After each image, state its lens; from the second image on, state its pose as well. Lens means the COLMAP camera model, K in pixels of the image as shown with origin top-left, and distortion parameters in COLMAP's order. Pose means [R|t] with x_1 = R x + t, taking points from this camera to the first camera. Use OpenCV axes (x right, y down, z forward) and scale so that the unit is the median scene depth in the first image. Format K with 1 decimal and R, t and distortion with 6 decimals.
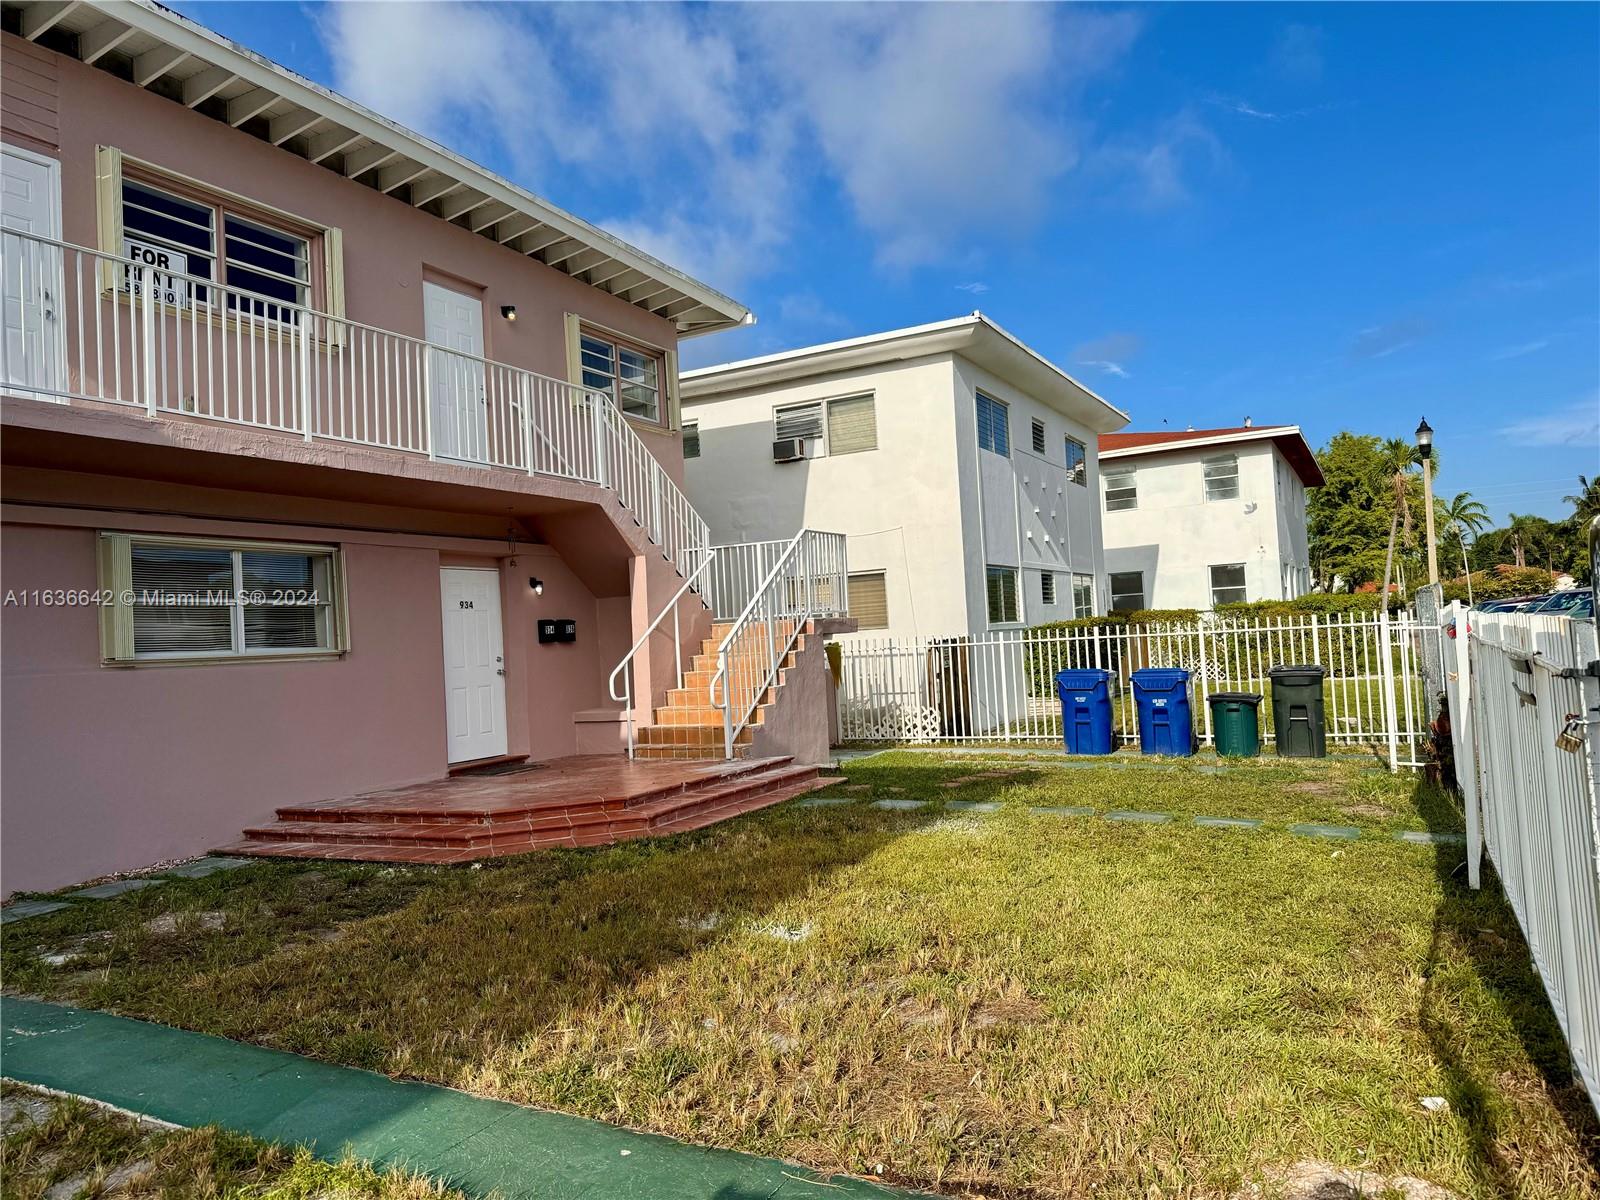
lens RADIAL K [[1124.0, 0, 804.6], [0, 1124.0, 609.2], [0, 0, 1]] dist [0.032682, -0.039686]
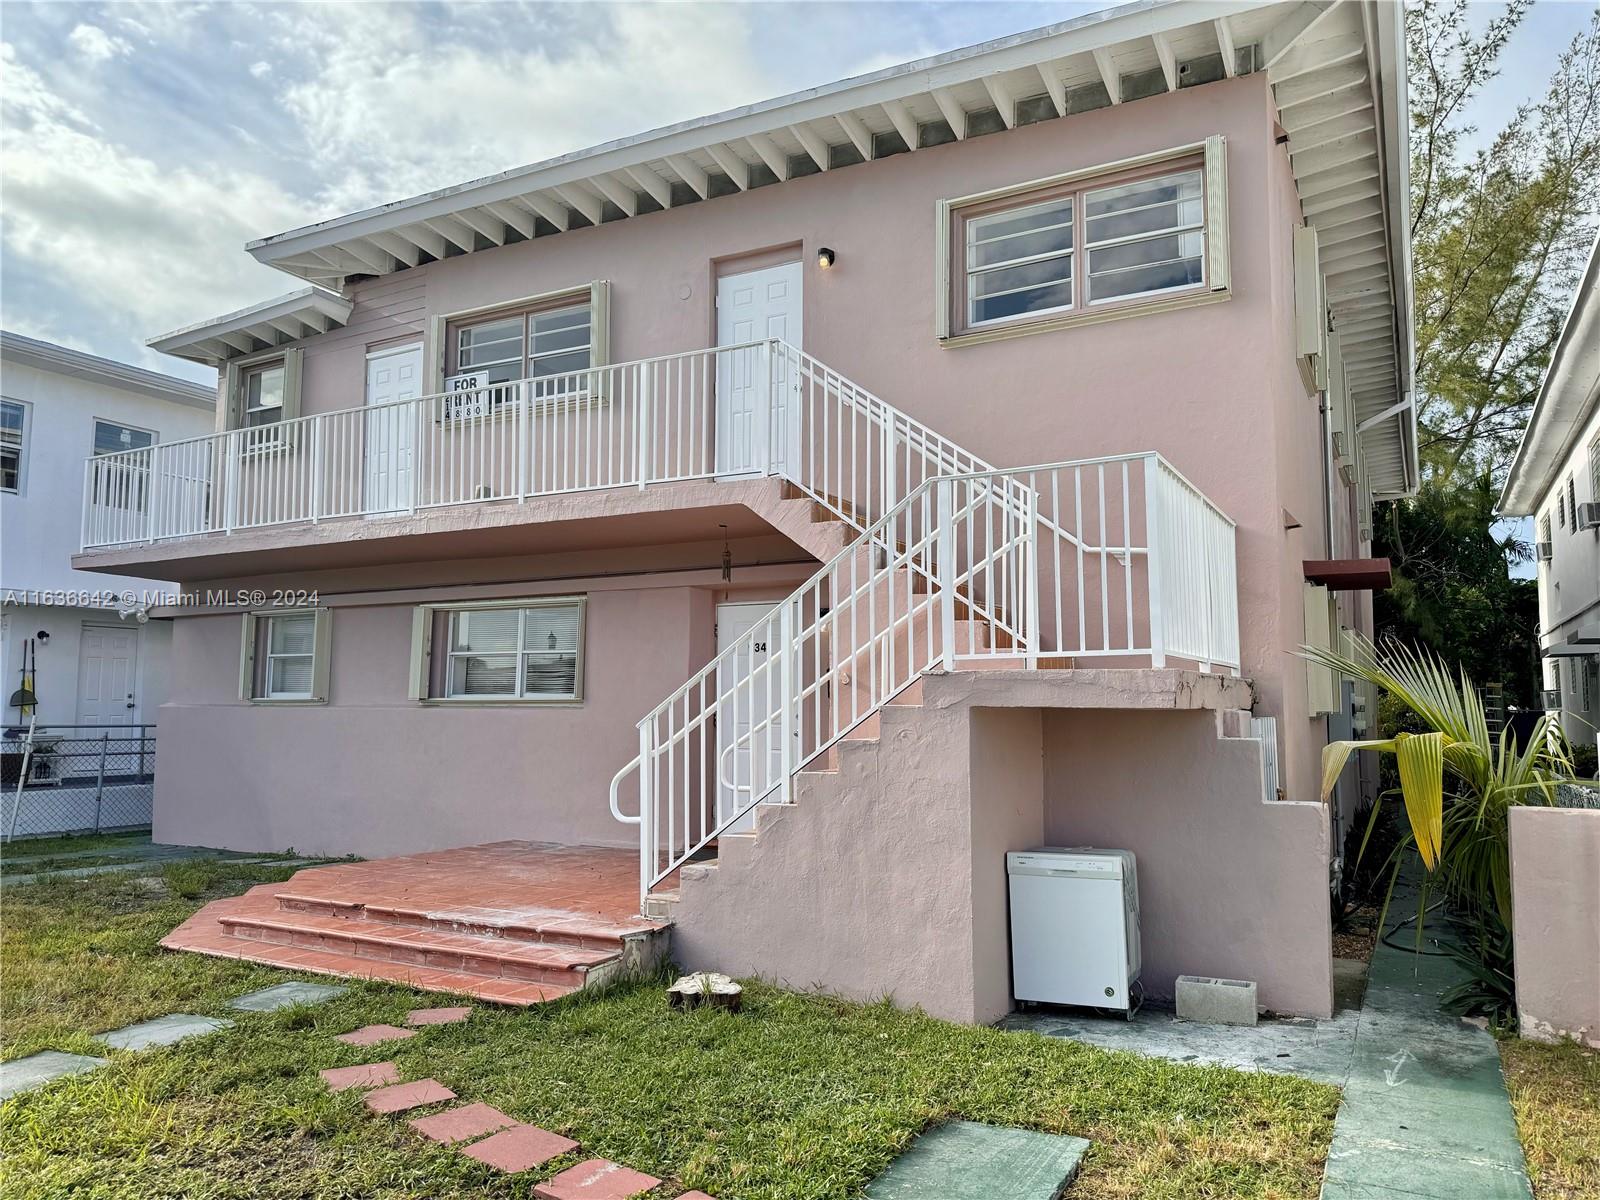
lens RADIAL K [[1124.0, 0, 804.6], [0, 1124.0, 609.2], [0, 0, 1]] dist [0.032682, -0.039686]
pose [[-0.011555, -0.029199, -0.999507, 0.611437], [0.031444, 0.999069, -0.029550, -0.009306], [0.999439, -0.031770, -0.010626, 1.260420]]
